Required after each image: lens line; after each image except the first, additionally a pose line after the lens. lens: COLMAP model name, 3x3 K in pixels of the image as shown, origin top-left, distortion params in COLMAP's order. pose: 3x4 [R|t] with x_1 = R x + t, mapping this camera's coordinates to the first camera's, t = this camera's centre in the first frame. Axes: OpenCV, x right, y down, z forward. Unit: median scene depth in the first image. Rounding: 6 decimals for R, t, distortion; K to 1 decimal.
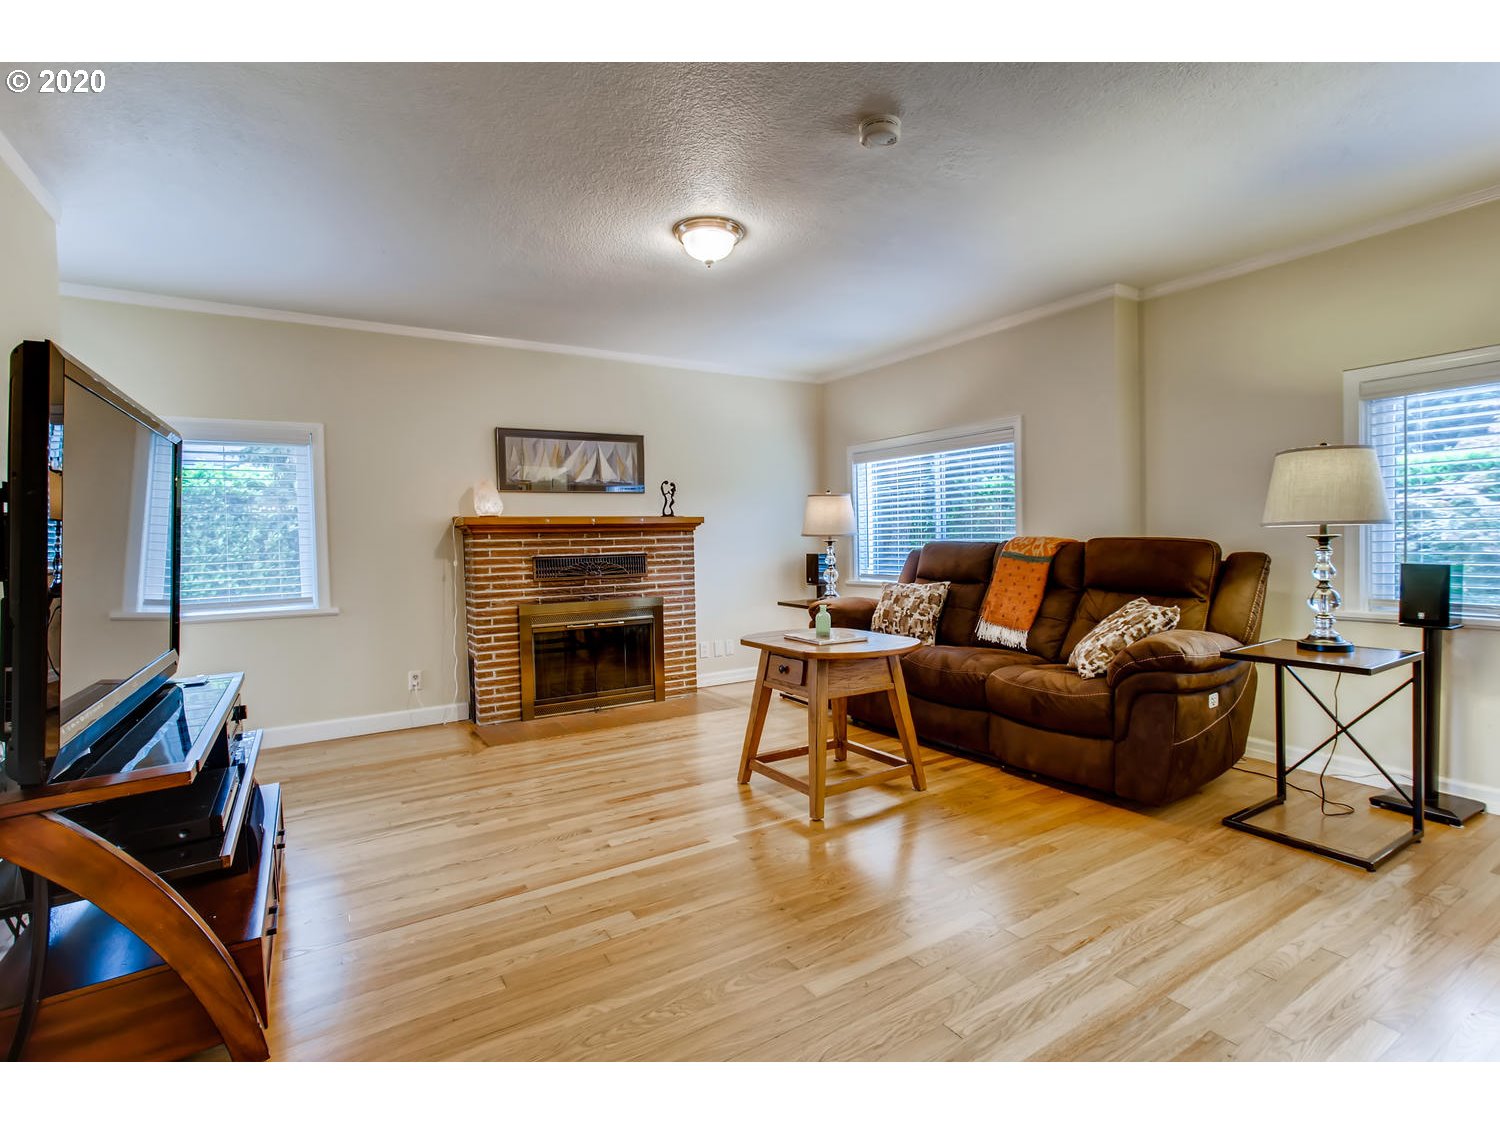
lens RADIAL K [[732.1, 0, 757.3], [0, 732.1, 548.9], [0, 0, 1]] dist [-0.033140, 0.018849]
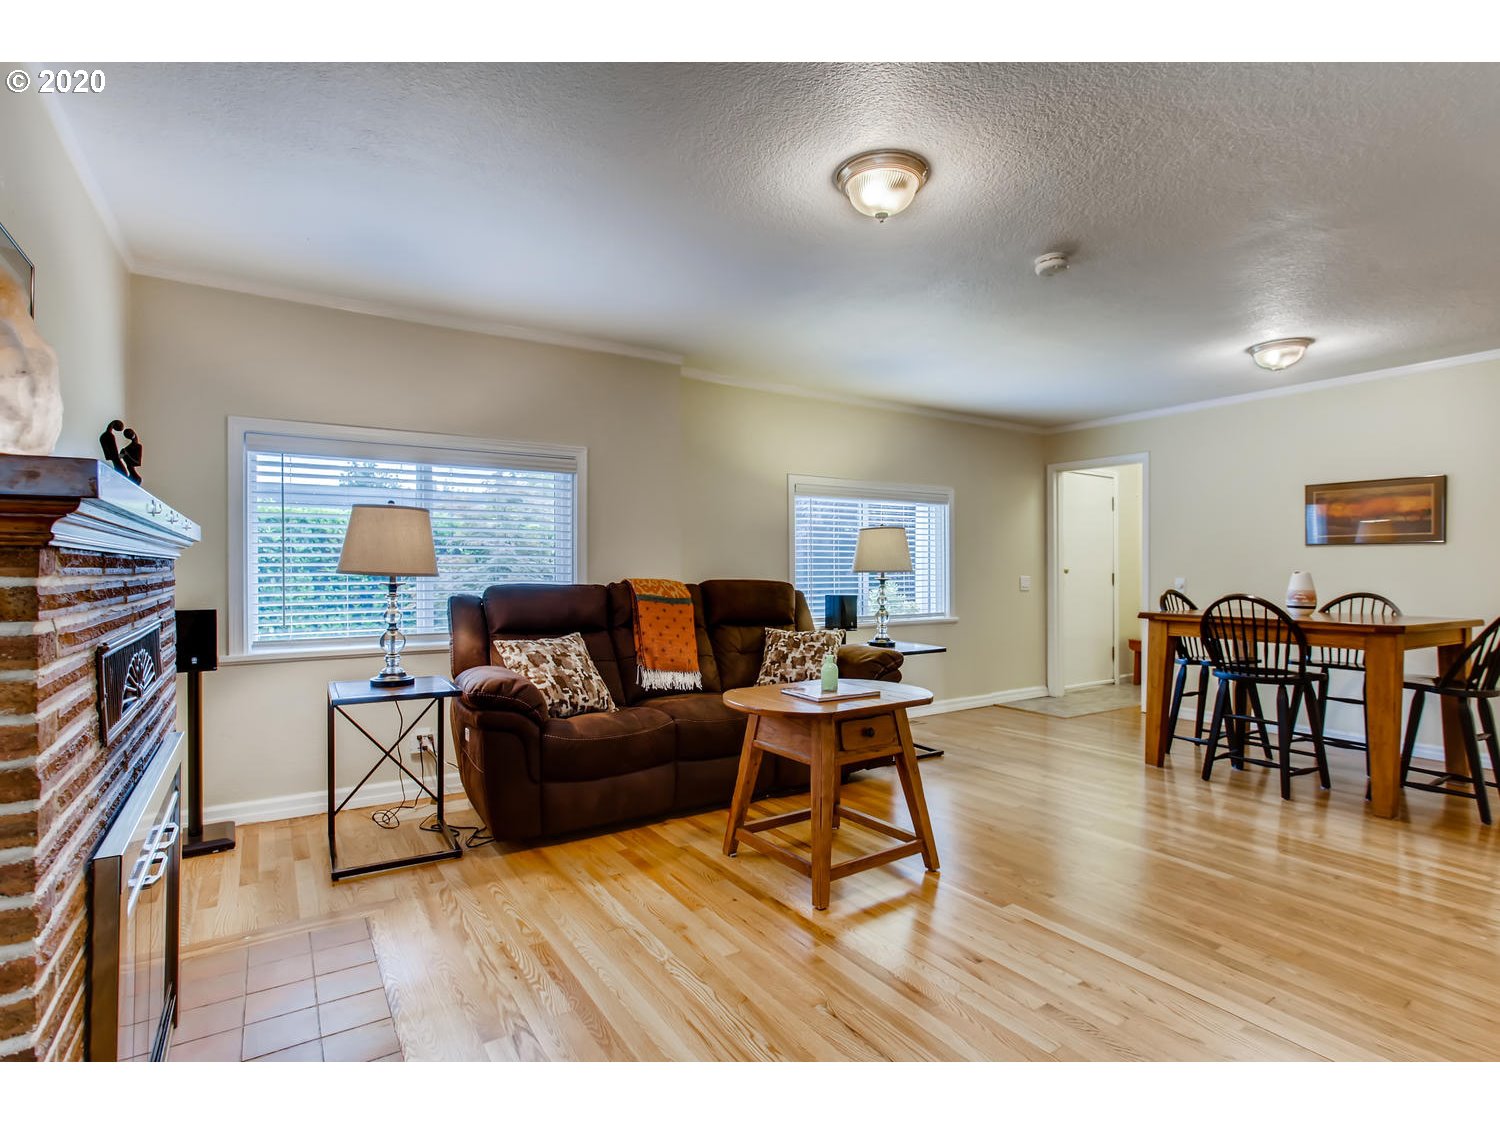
lens RADIAL K [[744.7, 0, 753.7], [0, 744.7, 570.0], [0, 0, 1]] dist [-0.032810, -0.000155]
pose [[-0.008511, 0.020316, 0.999757, -0.747132], [0.017173, 0.999649, -0.020168, -0.006988], [-0.999816, 0.016997, -0.008857, 1.035605]]
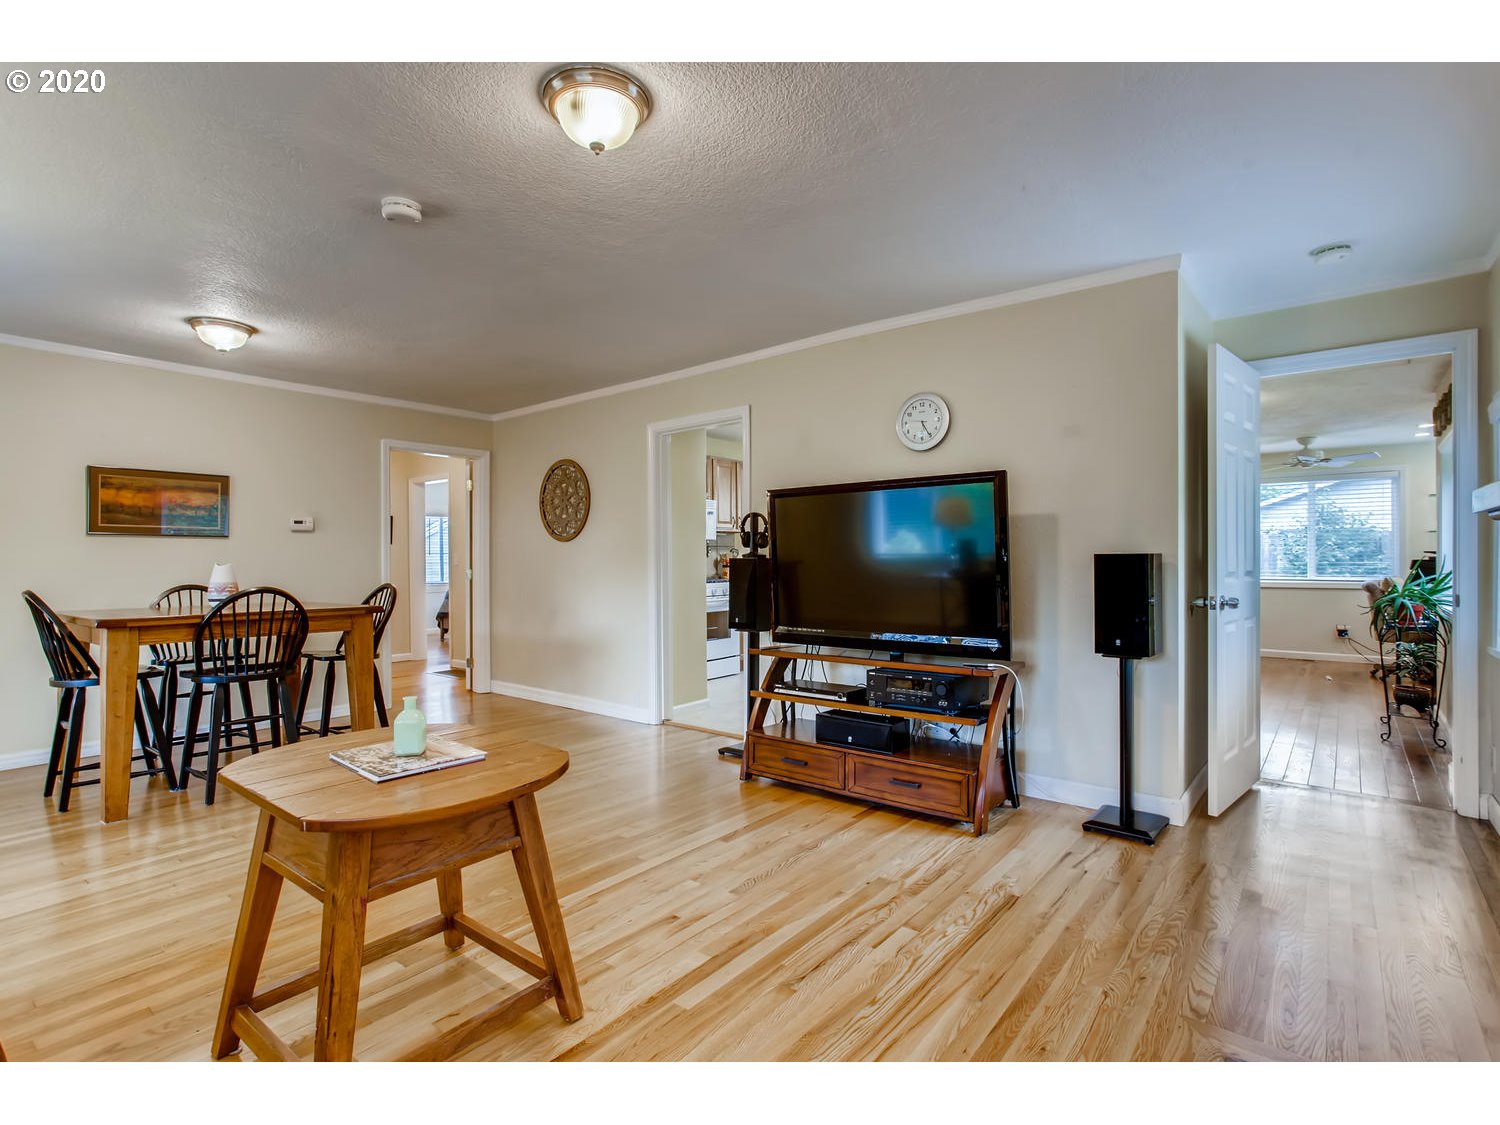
lens RADIAL K [[744.7, 0, 753.7], [0, 744.7, 570.0], [0, 0, 1]] dist [-0.032810, -0.000155]
pose [[-0.945390, 0.033251, -0.324241, 0.018684], [0.020691, 0.998899, 0.042106, -0.034196], [0.325284, 0.033098, -0.945037, 1.503707]]
